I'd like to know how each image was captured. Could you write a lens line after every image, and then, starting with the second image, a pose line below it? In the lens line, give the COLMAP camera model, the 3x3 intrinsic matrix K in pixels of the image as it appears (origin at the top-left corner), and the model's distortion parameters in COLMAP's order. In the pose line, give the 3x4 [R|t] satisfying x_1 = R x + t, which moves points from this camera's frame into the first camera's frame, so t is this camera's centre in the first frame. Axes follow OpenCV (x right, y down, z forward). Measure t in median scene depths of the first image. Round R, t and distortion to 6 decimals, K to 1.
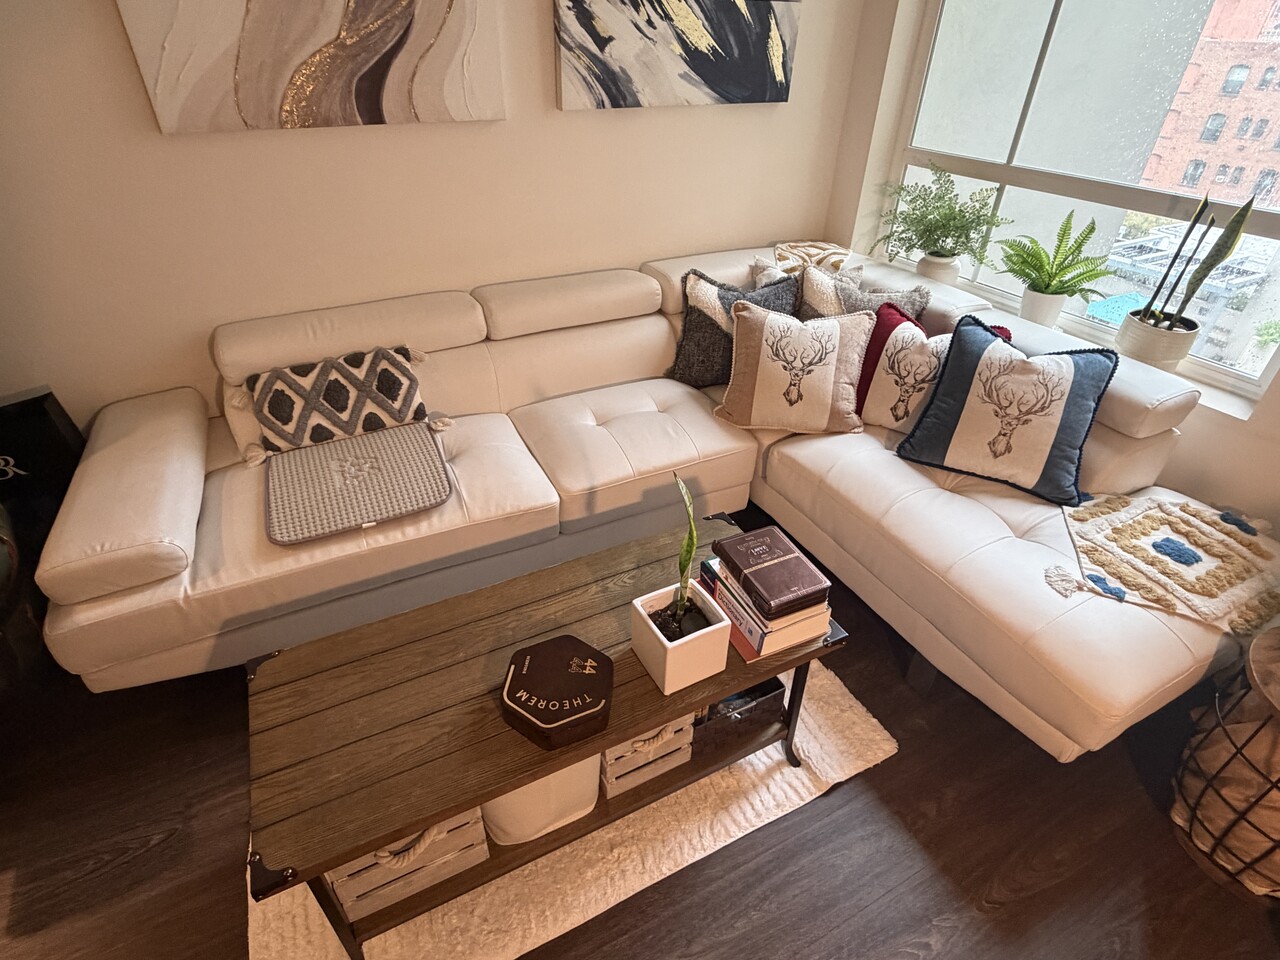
lens RADIAL K [[655.4, 0, 631.7], [0, 655.4, 474.9], [0, 0, 1]] dist [-0.000562, -0.000167]
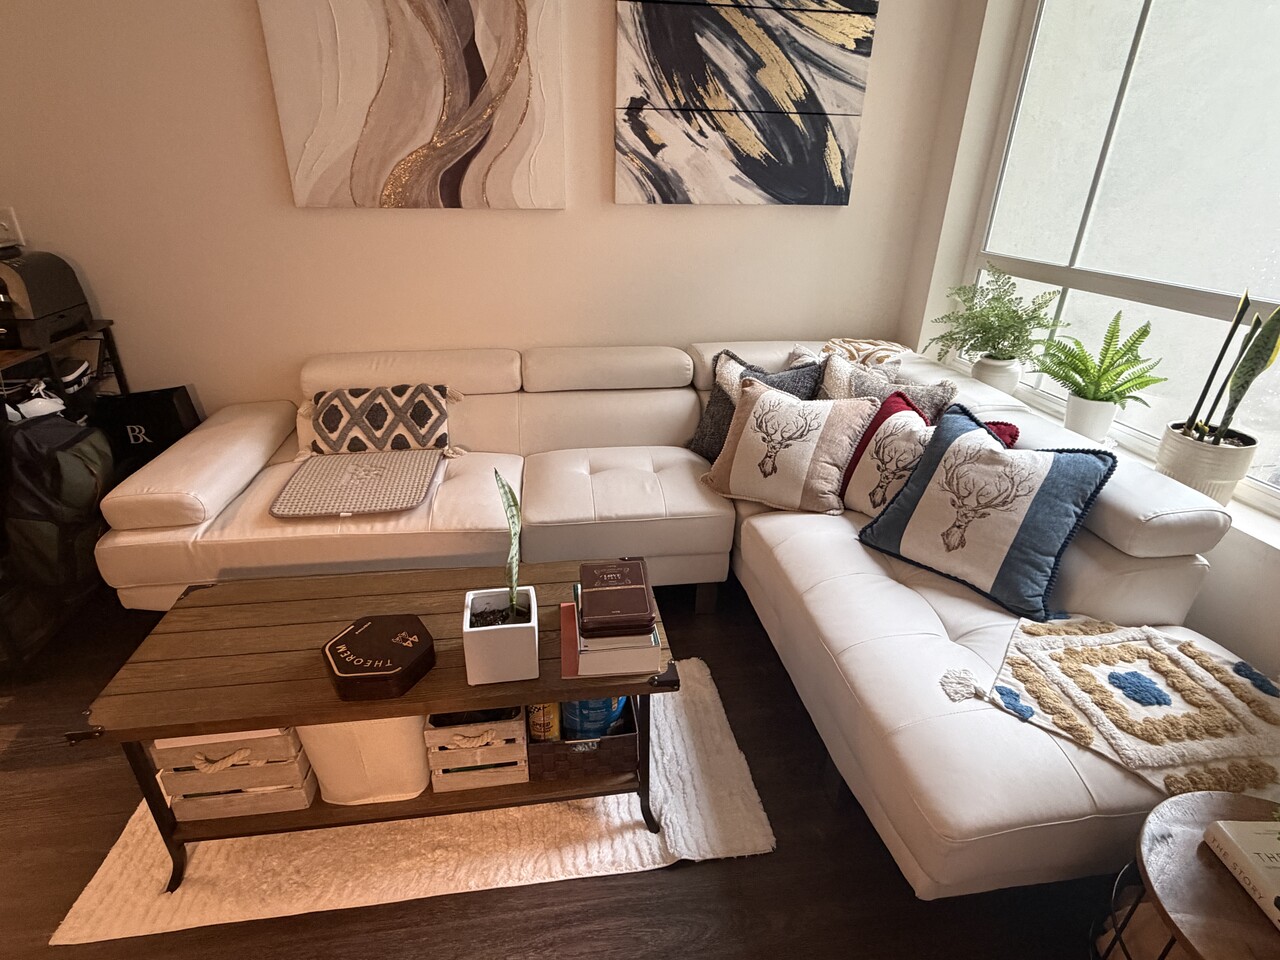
lens RADIAL K [[655.4, 0, 631.7], [0, 655.4, 479.8], [0, 0, 1]] dist [-0.000562, -0.000167]
pose [[0.948740, 0.134472, -0.286024, 0.338490], [-0.178942, 0.974499, -0.135396, 0.068868], [0.260523, 0.179637, 0.948609, 0.009083]]
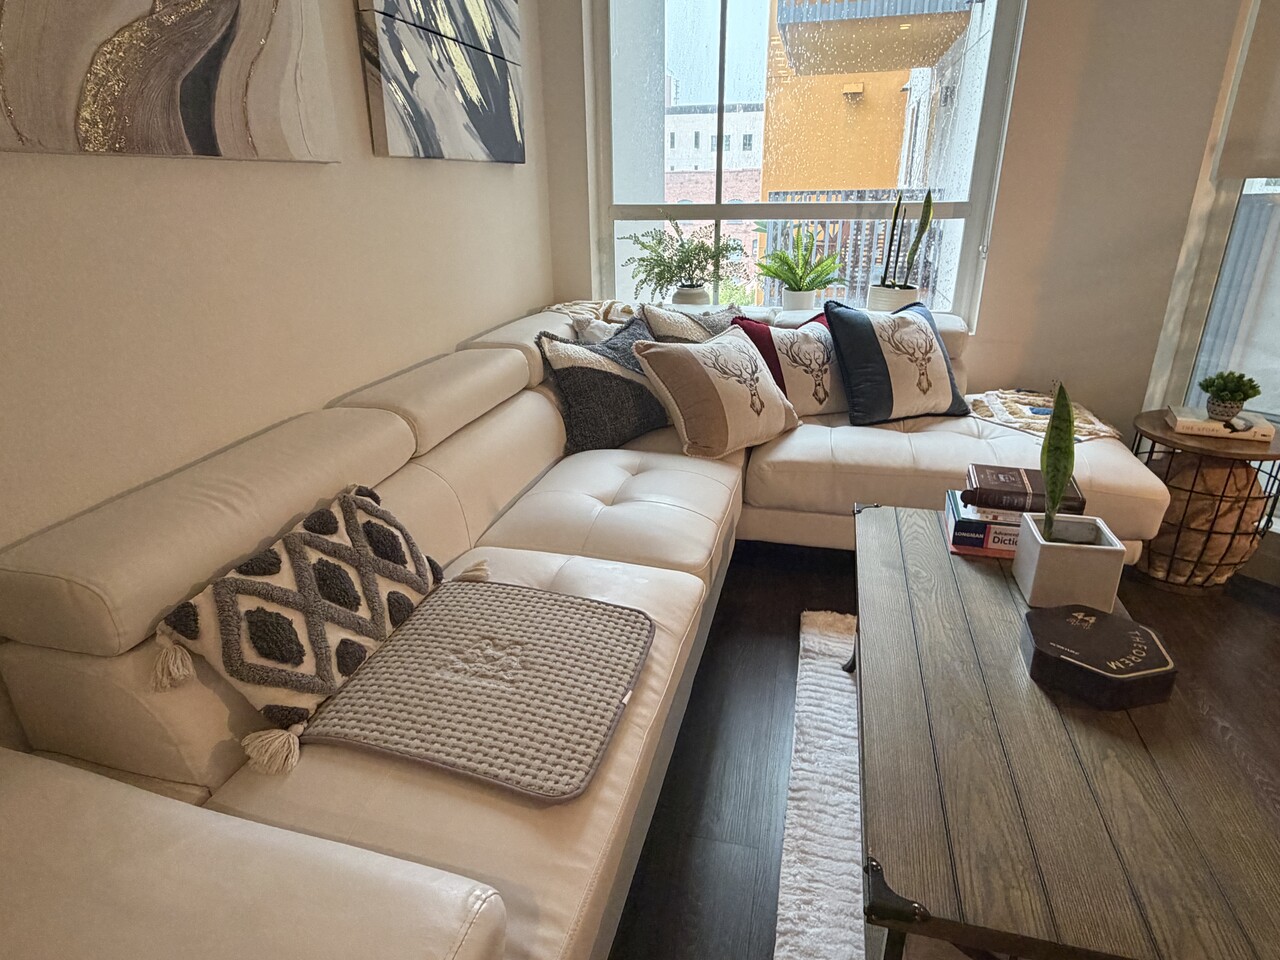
lens RADIAL K [[733.7, 0, 628.7], [0, 733.7, 478.0], [0, 0, 1]] dist [-0.000432, 0.000711]
pose [[0.662803, -0.297897, 0.686986, -0.670077], [0.439084, 0.897790, -0.034321, -0.070369], [-0.606545, 0.324393, 0.725860, 0.356945]]
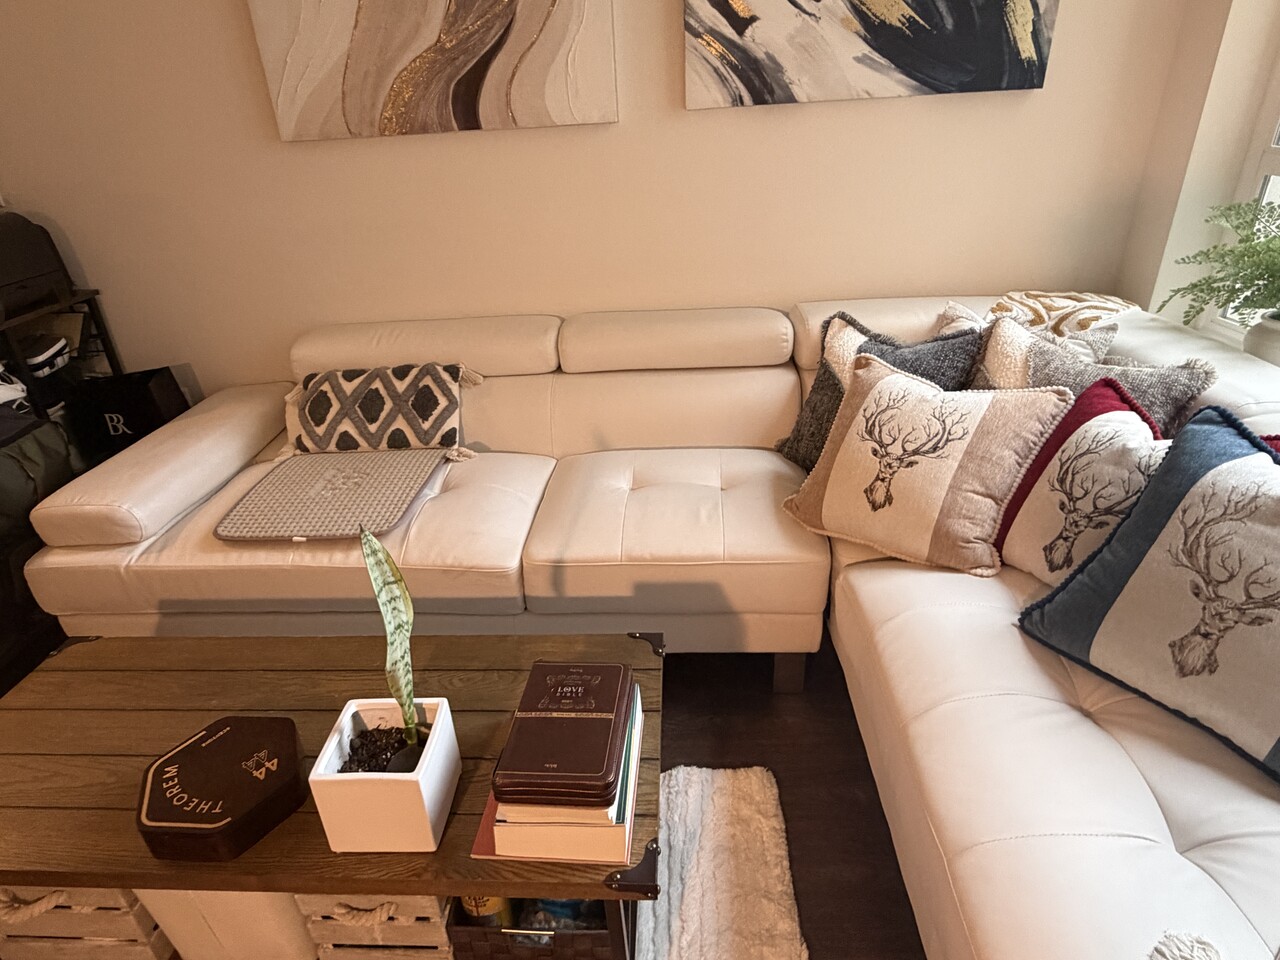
lens RADIAL K [[733.7, 0, 630.1], [0, 733.7, 480.1], [0, 0, 1]] dist [-0.000432, 0.000711]
pose [[0.865974, 0.173316, -0.469095, 0.372923], [-0.225117, 0.972710, -0.056193, -0.039914], [0.446554, 0.154263, 0.881358, 0.248345]]
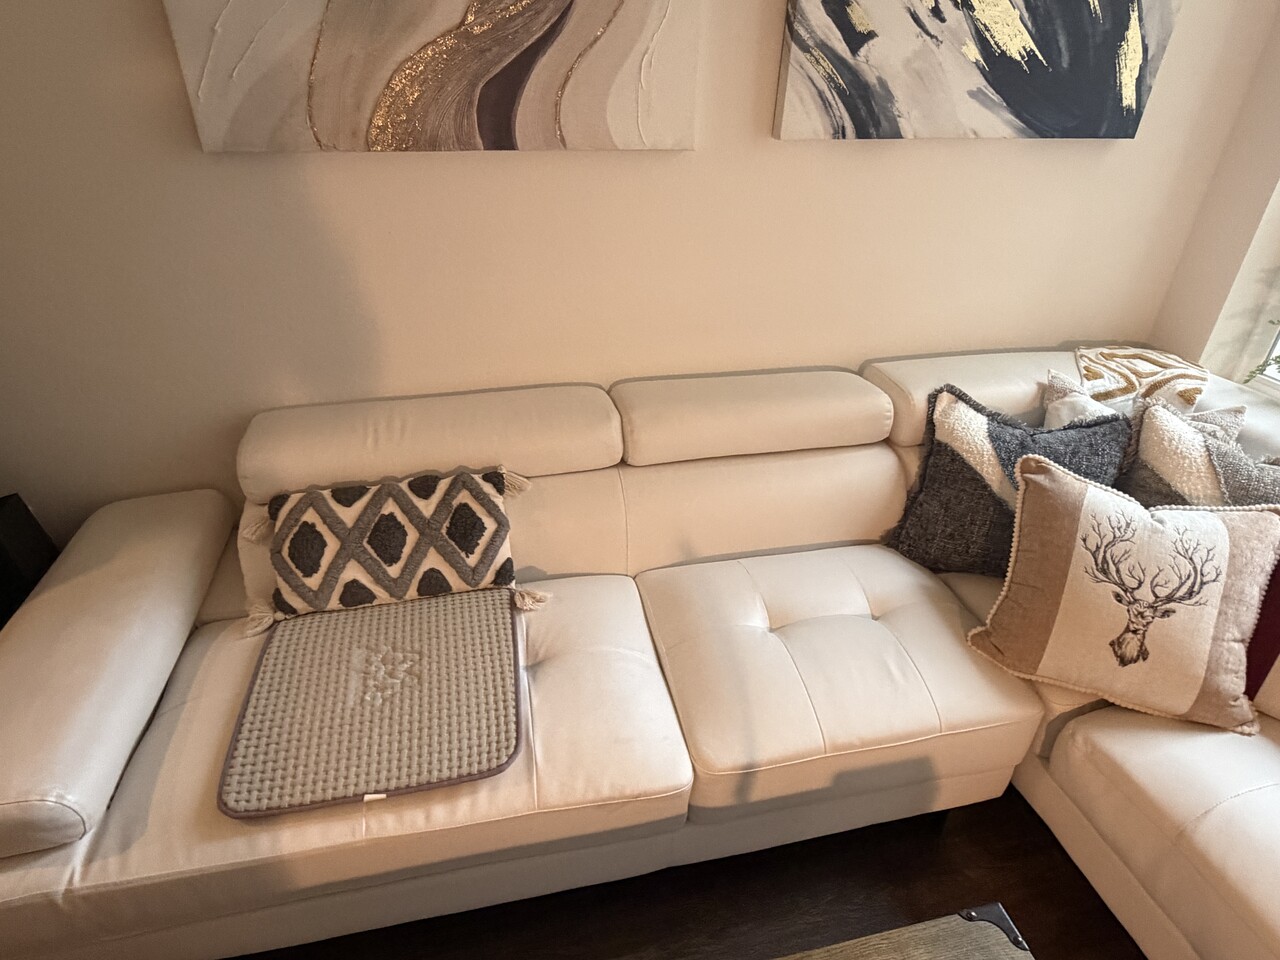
lens RADIAL K [[733.7, 0, 648.6], [0, 733.7, 479.7], [0, 0, 1]] dist [-0.000432, 0.000711]
pose [[0.973213, 0.129208, -0.190165, -0.053764], [-0.140148, 0.989098, -0.045196, -0.179517], [0.182252, 0.070636, 0.980711, 0.299647]]
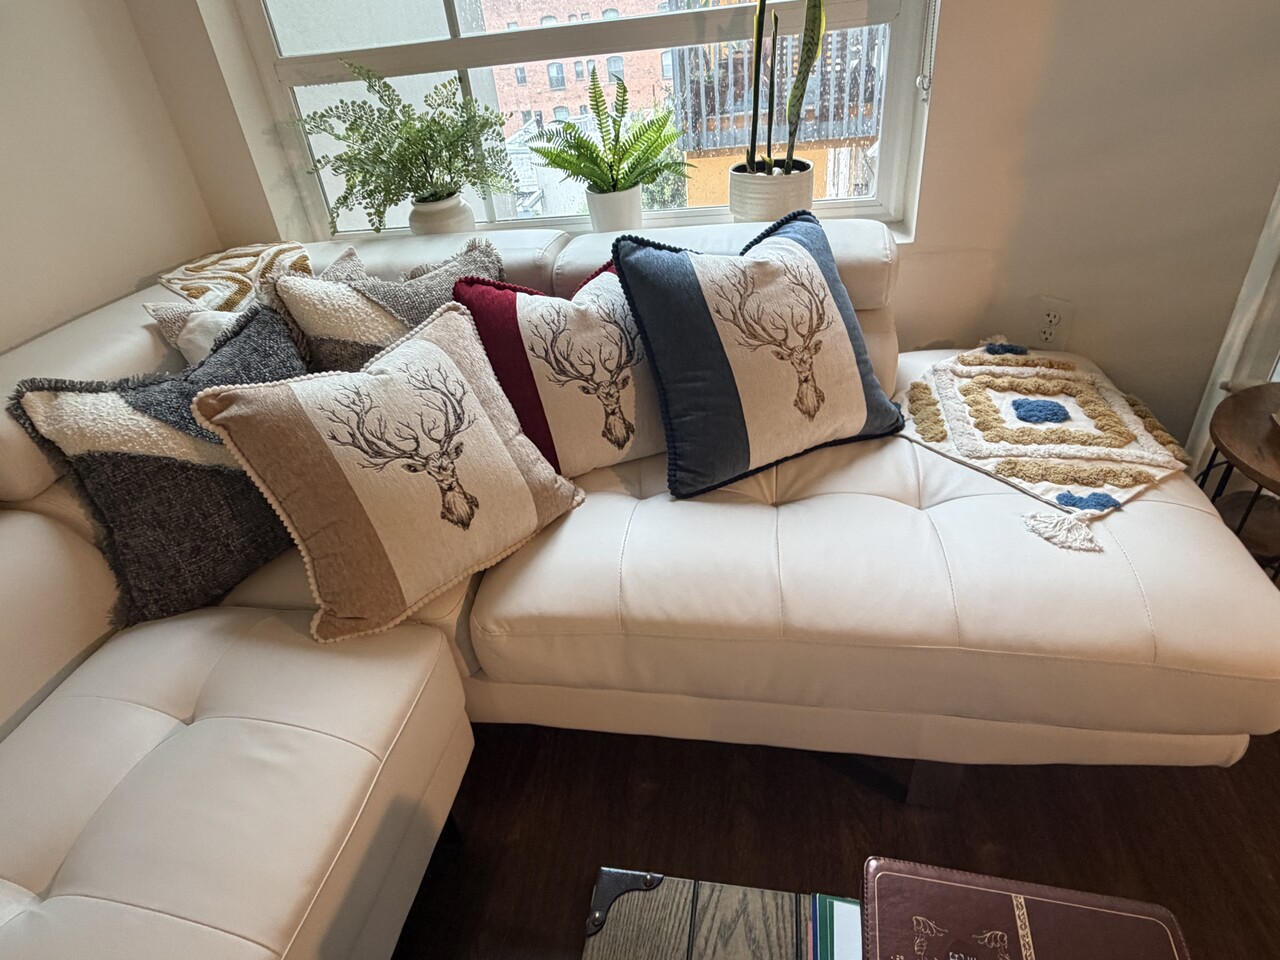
lens RADIAL K [[733.7, 0, 620.3], [0, 733.7, 474.6], [0, 0, 1]] dist [-0.000432, 0.000711]
pose [[0.597506, -0.502909, 0.624555, -0.001649], [0.537241, 0.829289, 0.153793, -0.160921], [-0.595280, 0.243644, 0.765689, 0.523801]]
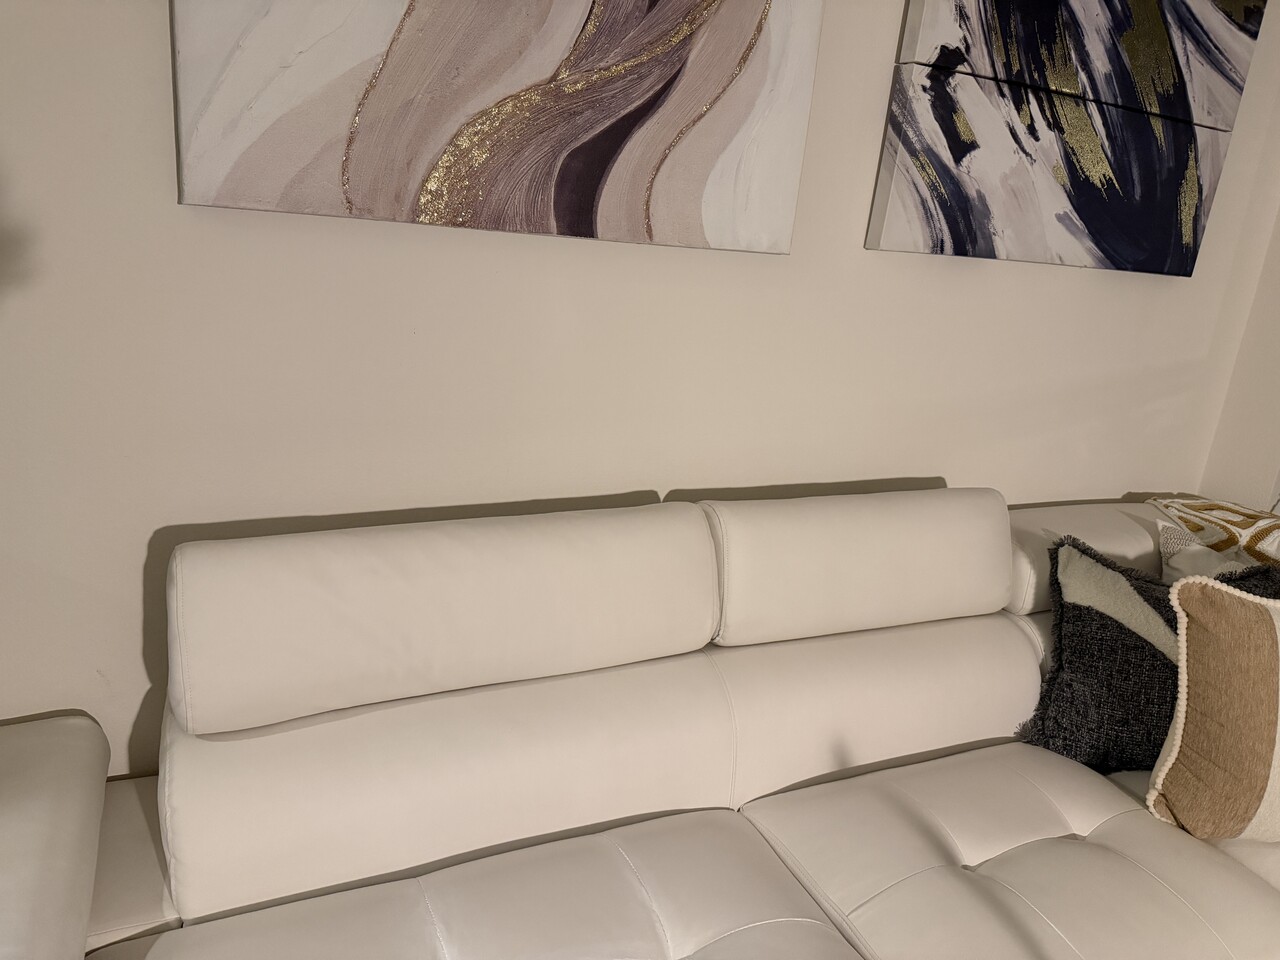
lens RADIAL K [[908.3, 0, 649.2], [0, 908.3, 487.6], [0, 0, 1]] dist [0.027897, -0.048862]
pose [[0.996500, 0.081150, 0.020055, -0.324017], [-0.071603, 0.952458, -0.296136, -0.130067], [-0.043133, 0.293663, 0.954935, 0.356026]]
